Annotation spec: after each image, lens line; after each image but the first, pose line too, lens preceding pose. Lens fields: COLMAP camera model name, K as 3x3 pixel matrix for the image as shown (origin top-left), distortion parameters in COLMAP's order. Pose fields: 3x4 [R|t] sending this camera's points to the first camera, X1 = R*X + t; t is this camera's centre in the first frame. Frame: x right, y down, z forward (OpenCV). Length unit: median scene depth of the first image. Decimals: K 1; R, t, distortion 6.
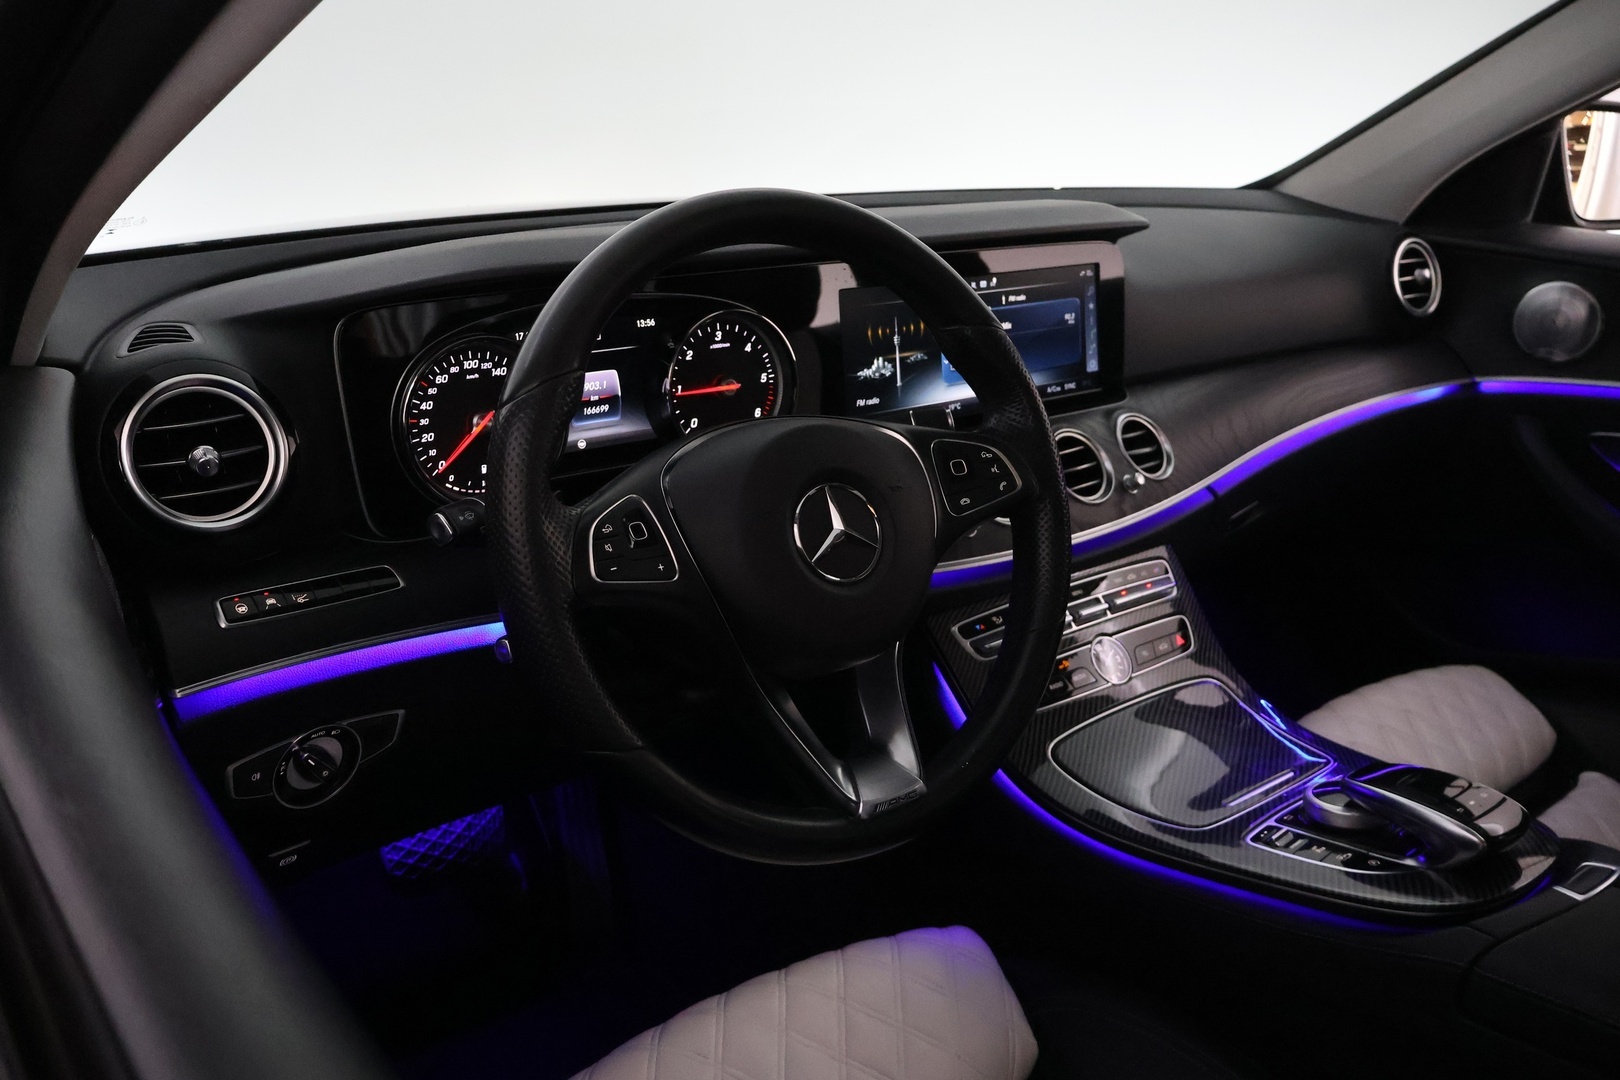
lens RADIAL K [[1368.1, 0, 810.0], [0, 1368.1, 540.0], [0, 0, 1]] dist [-0.001082, 0.005455]
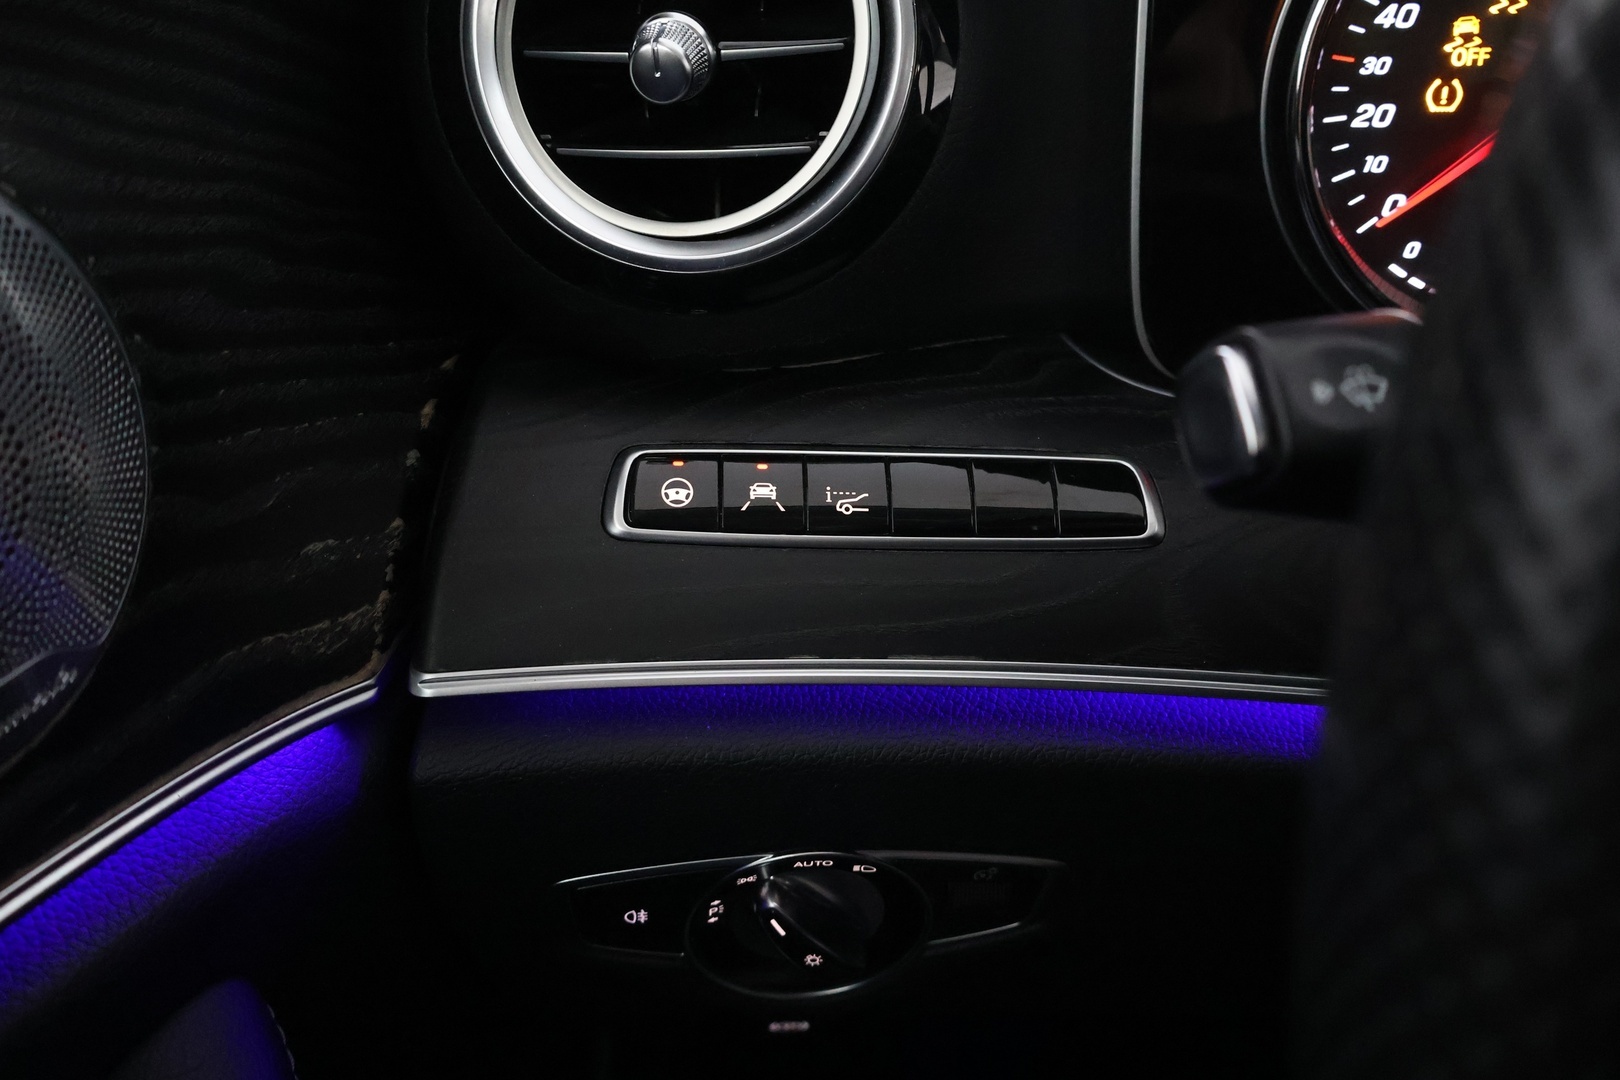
lens RADIAL K [[1368.1, 0, 810.0], [0, 1368.1, 540.0], [0, 0, 1]] dist [-0.001082, 0.005455]
pose [[0.729108, 0.299866, -0.615208, -0.114421], [-0.202050, 0.953149, 0.225128, -0.018600], [0.653893, -0.039839, 0.755537, 0.525090]]
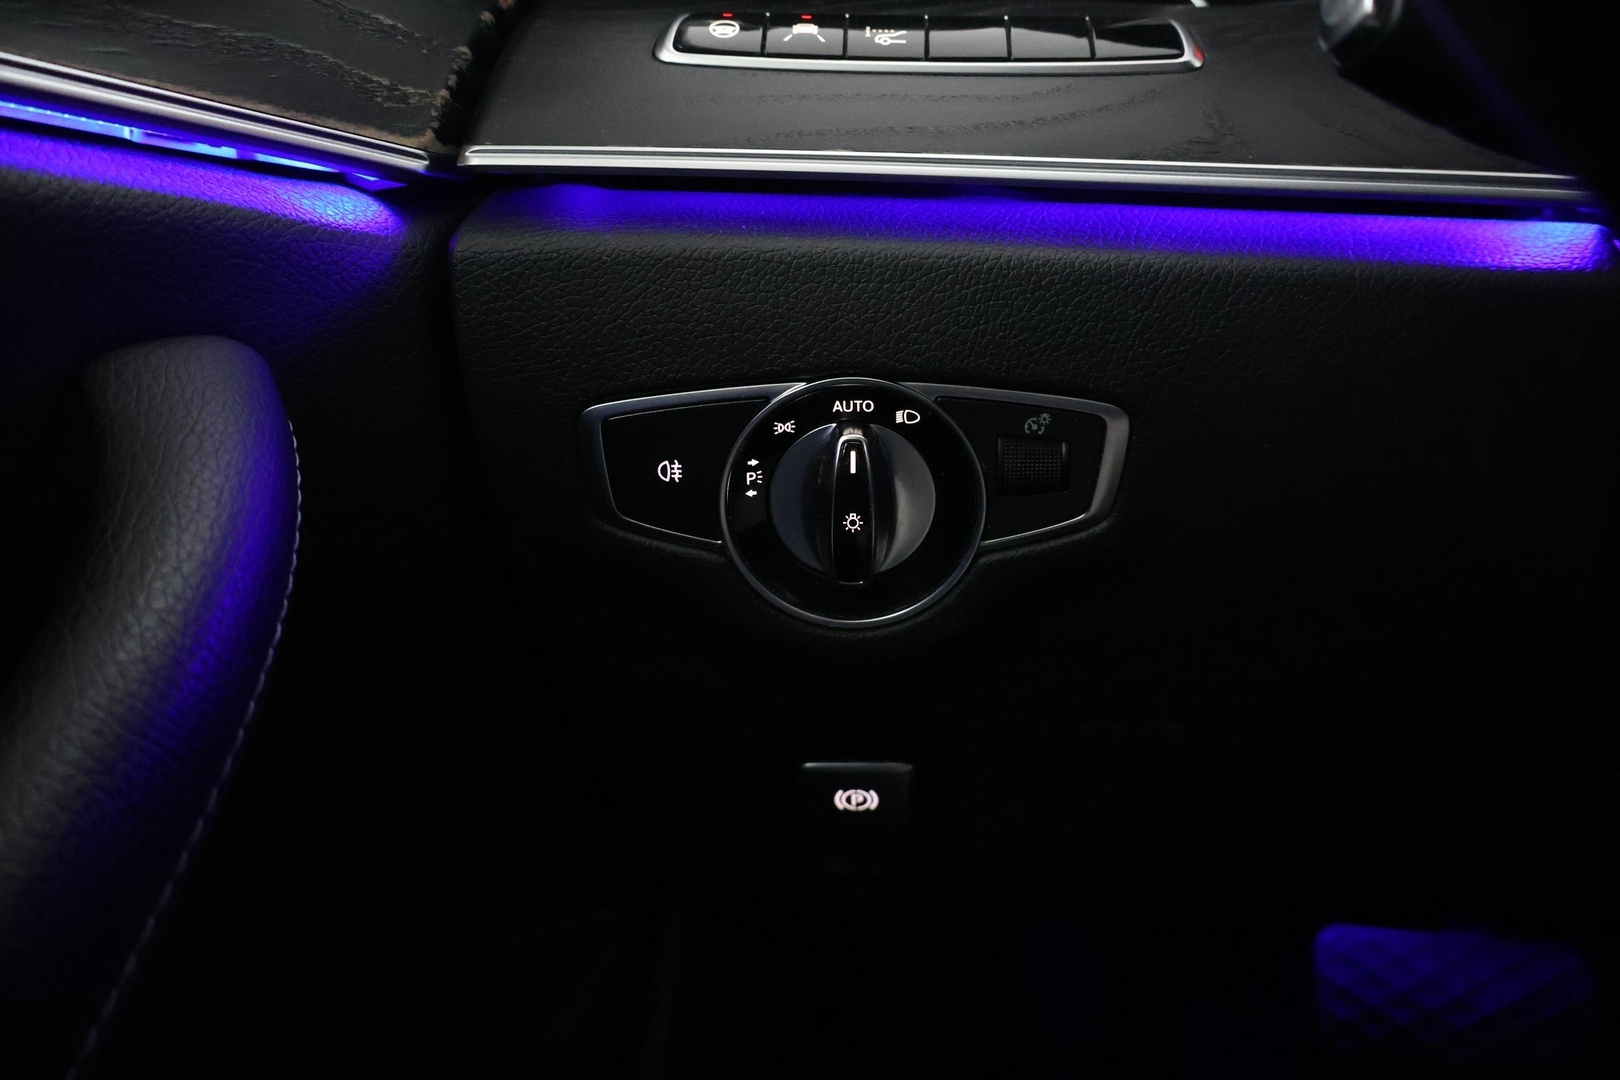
lens RADIAL K [[1368.1, 0, 810.0], [0, 1368.1, 540.0], [0, 0, 1]] dist [-0.001082, 0.005455]
pose [[0.641617, 0.083257, -0.762493, -0.066236], [-0.201937, 0.977357, -0.063207, 0.147378], [0.739965, 0.194530, 0.643902, 0.559552]]
